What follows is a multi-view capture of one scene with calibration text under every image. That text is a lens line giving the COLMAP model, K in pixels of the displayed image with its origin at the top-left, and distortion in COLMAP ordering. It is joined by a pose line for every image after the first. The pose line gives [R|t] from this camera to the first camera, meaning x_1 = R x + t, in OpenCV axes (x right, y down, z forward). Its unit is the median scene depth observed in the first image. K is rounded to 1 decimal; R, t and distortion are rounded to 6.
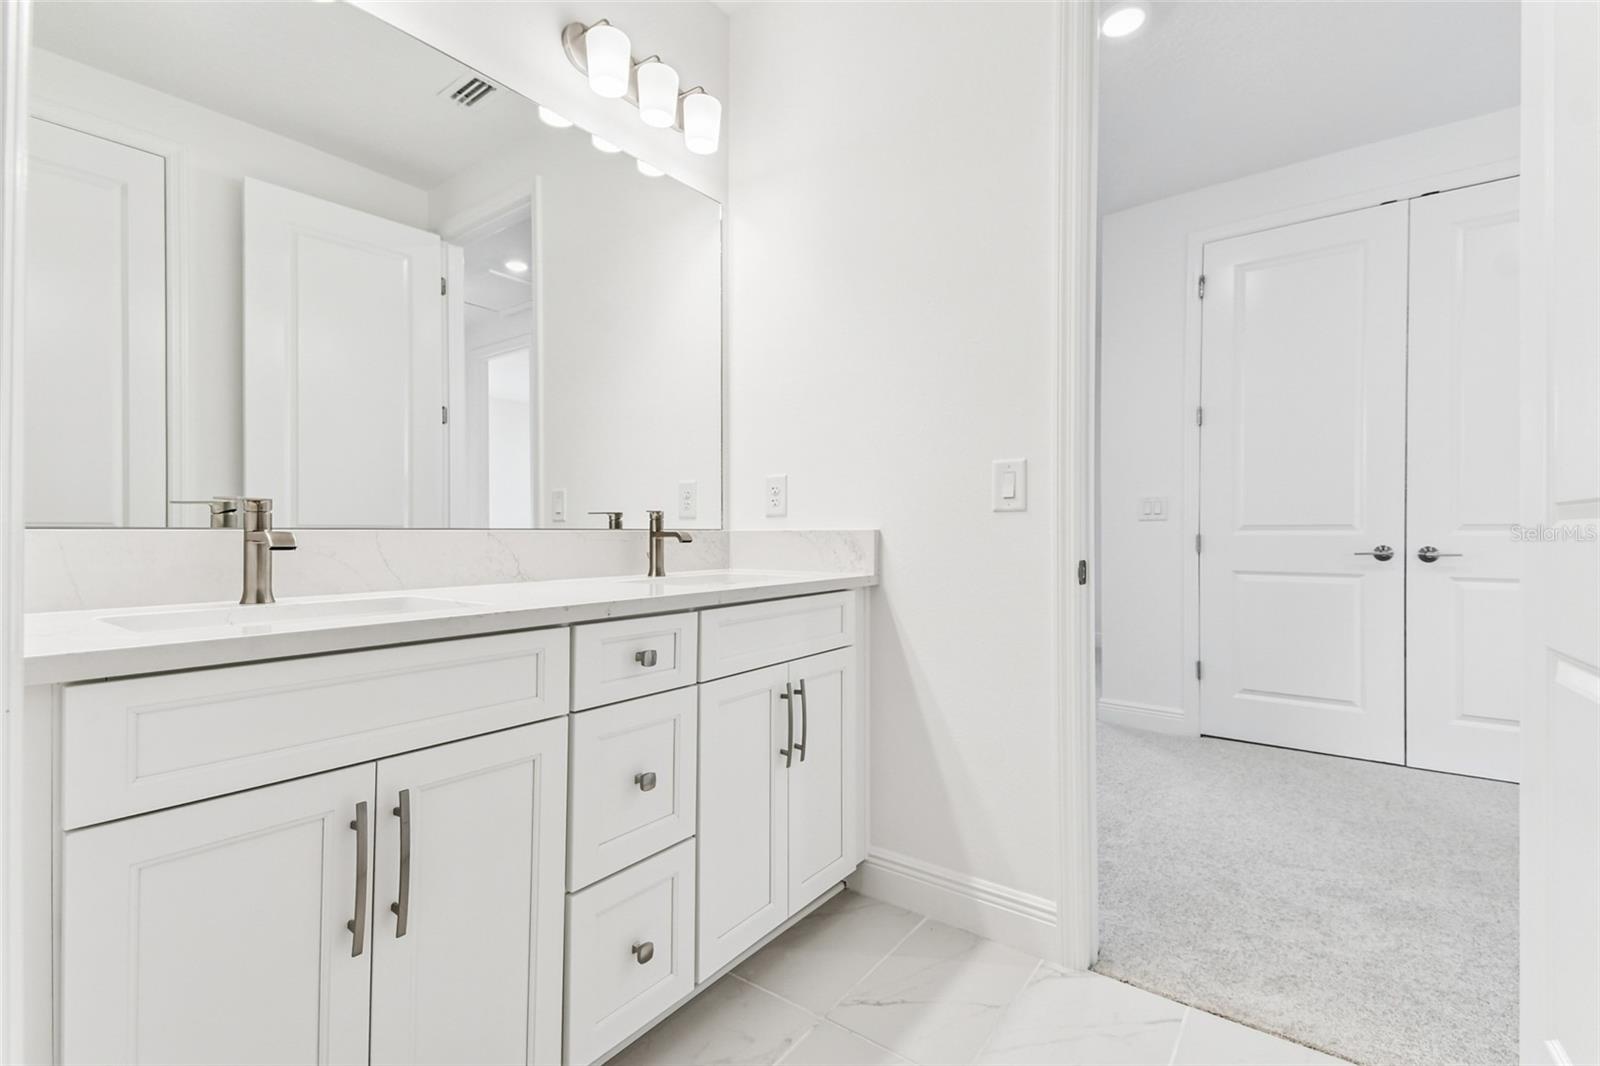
lens RADIAL K [[698.5, 0, 794.2], [0, 698.5, 536.6], [0, 0, 1]] dist [0.054044, -0.027035]
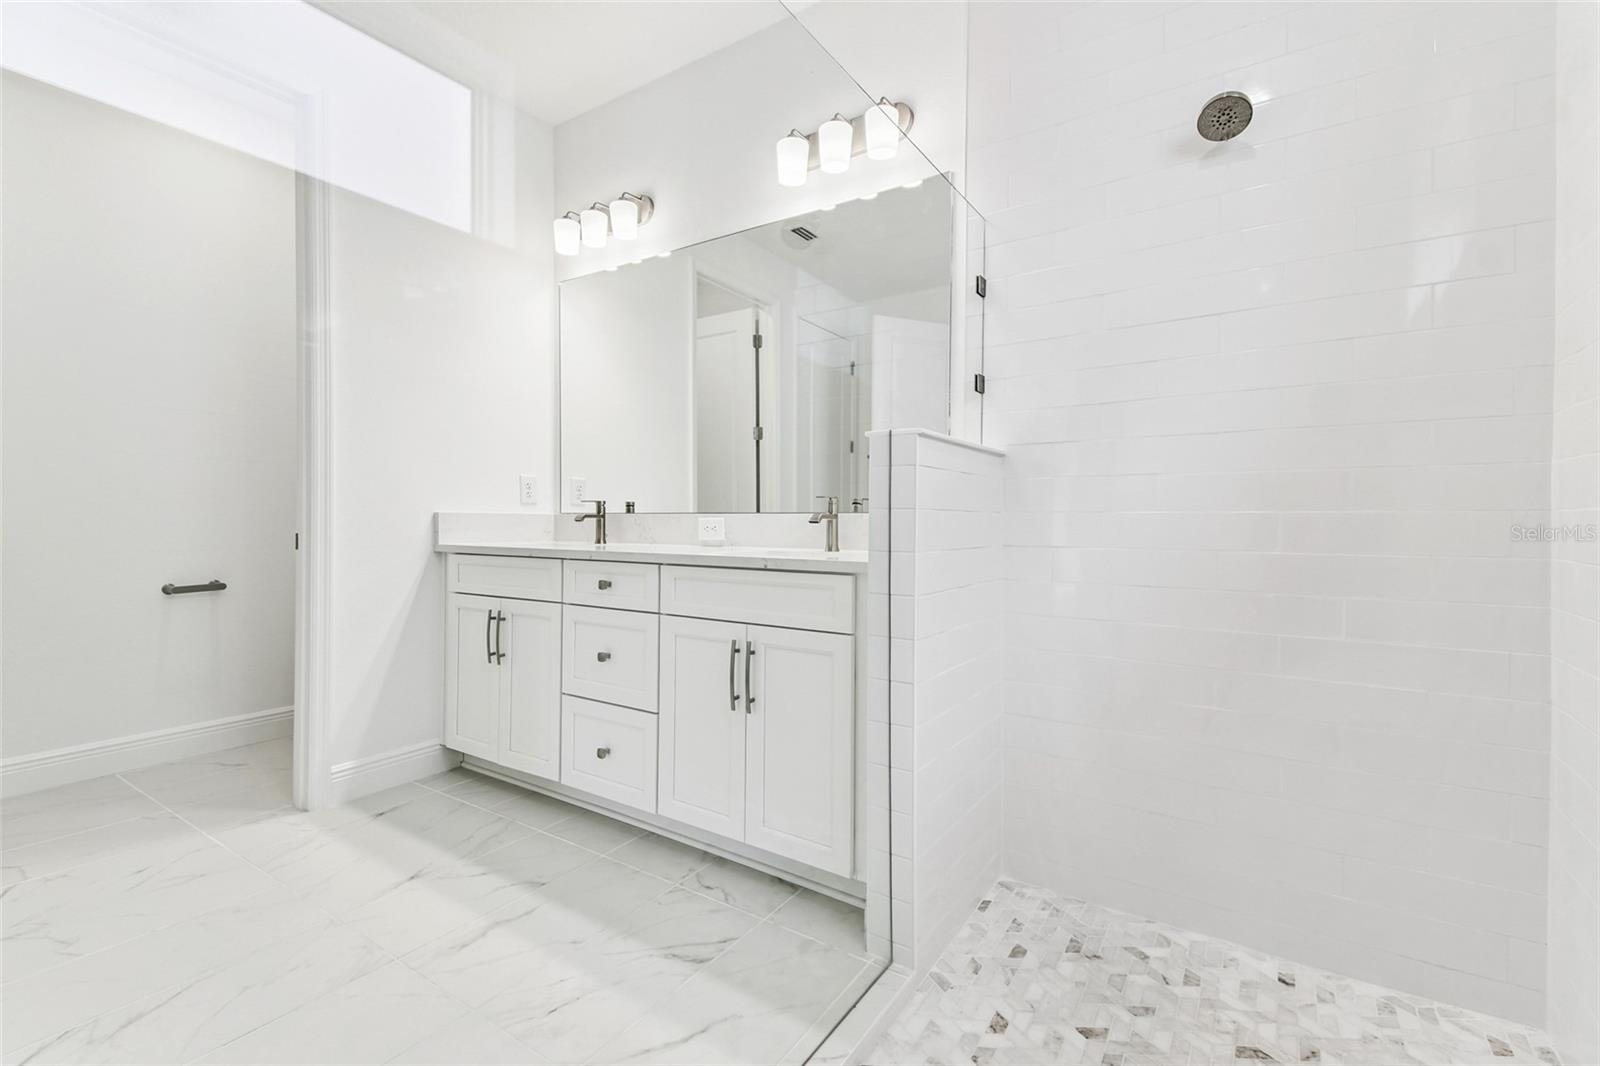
lens RADIAL K [[698.5, 0, 794.2], [0, 698.5, 536.6], [0, 0, 1]] dist [0.054044, -0.027035]
pose [[0.088404, 0.025238, -0.995765, 1.331107], [-0.006691, 0.999671, 0.024743, 0.002884], [0.996062, 0.004475, 0.088544, 1.112025]]
